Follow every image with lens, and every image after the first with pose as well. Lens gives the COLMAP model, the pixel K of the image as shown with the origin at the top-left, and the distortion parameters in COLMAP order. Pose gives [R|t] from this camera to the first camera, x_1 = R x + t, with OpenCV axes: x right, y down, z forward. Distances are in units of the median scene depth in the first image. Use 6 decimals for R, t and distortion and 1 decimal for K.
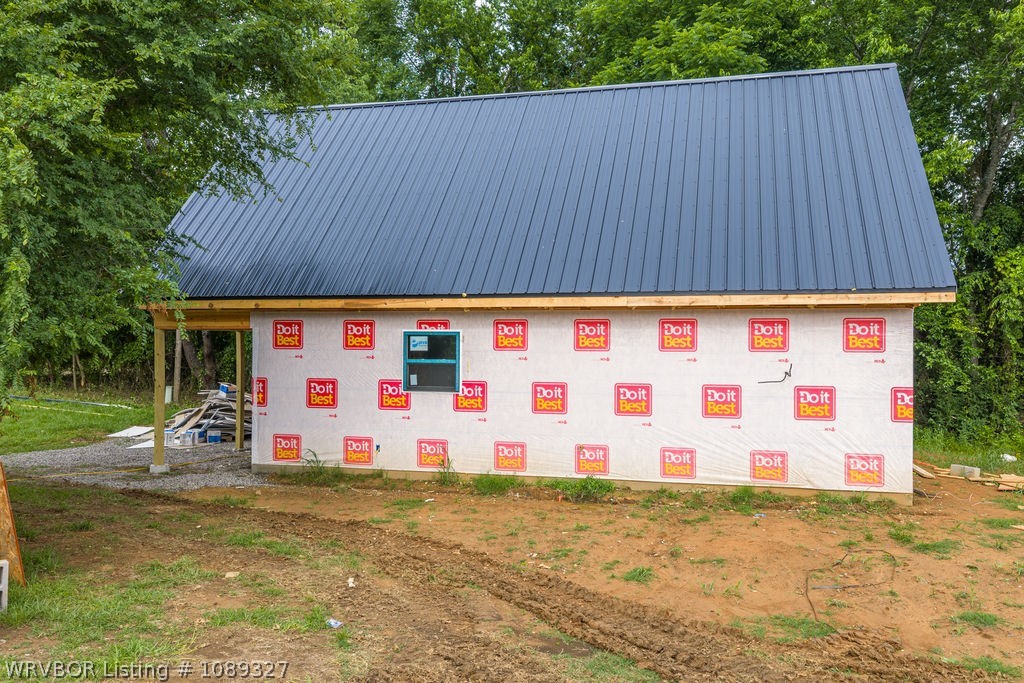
lens RADIAL K [[847.8, 0, 516.2], [0, 847.8, 343.9], [0, 0, 1]] dist [0.017953, -0.032943]
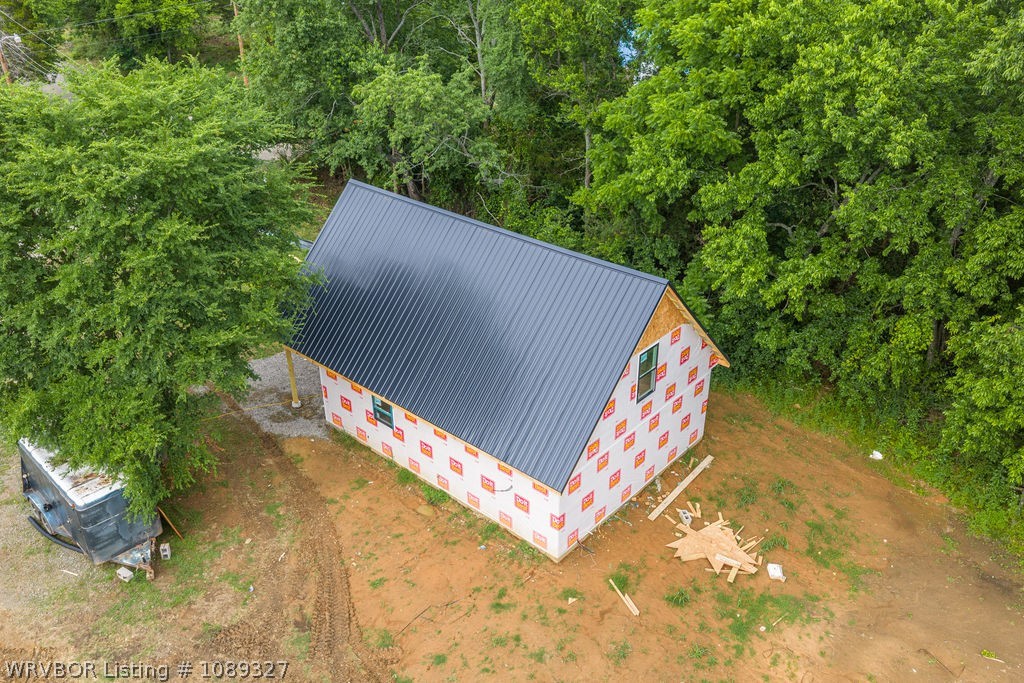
lens RADIAL K [[847.8, 0, 510.1], [0, 847.8, 336.8], [0, 0, 1]] dist [0.017953, -0.032943]
pose [[0.887584, 0.222971, -0.403085, 0.919720], [-0.007667, 0.882075, 0.471046, -1.065859], [0.460581, -0.415003, 0.784626, -0.340911]]
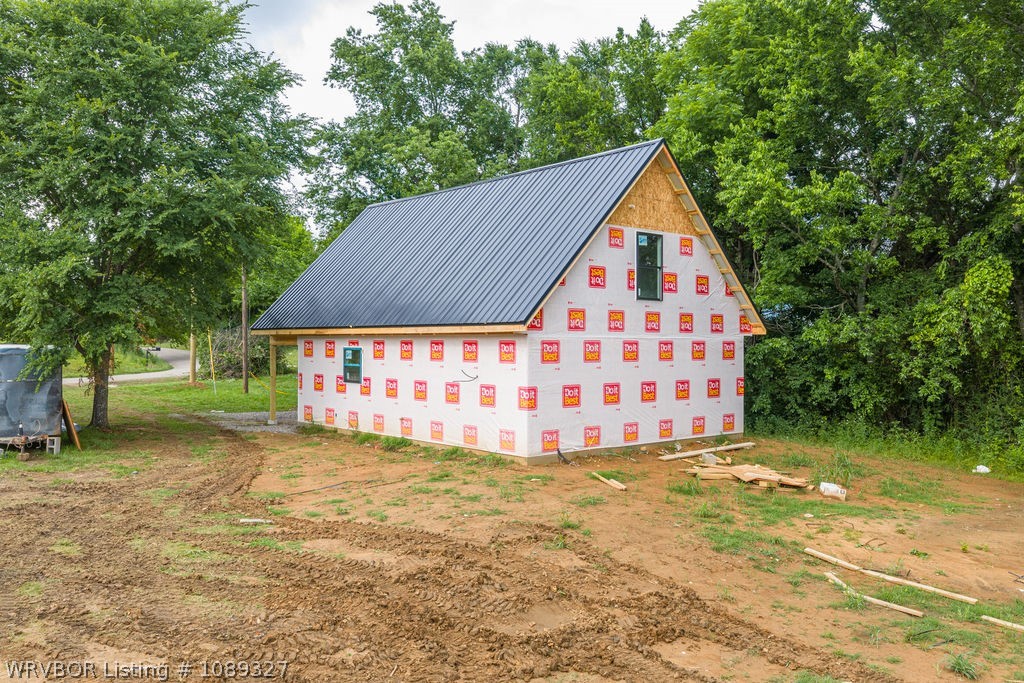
lens RADIAL K [[847.8, 0, 512.3], [0, 847.8, 342.1], [0, 0, 1]] dist [0.017953, -0.032943]
pose [[0.818537, 0.004067, -0.574439, 1.139536], [-0.018908, 0.999624, -0.019864, 0.002152], [0.574142, 0.027121, 0.818306, -0.210169]]
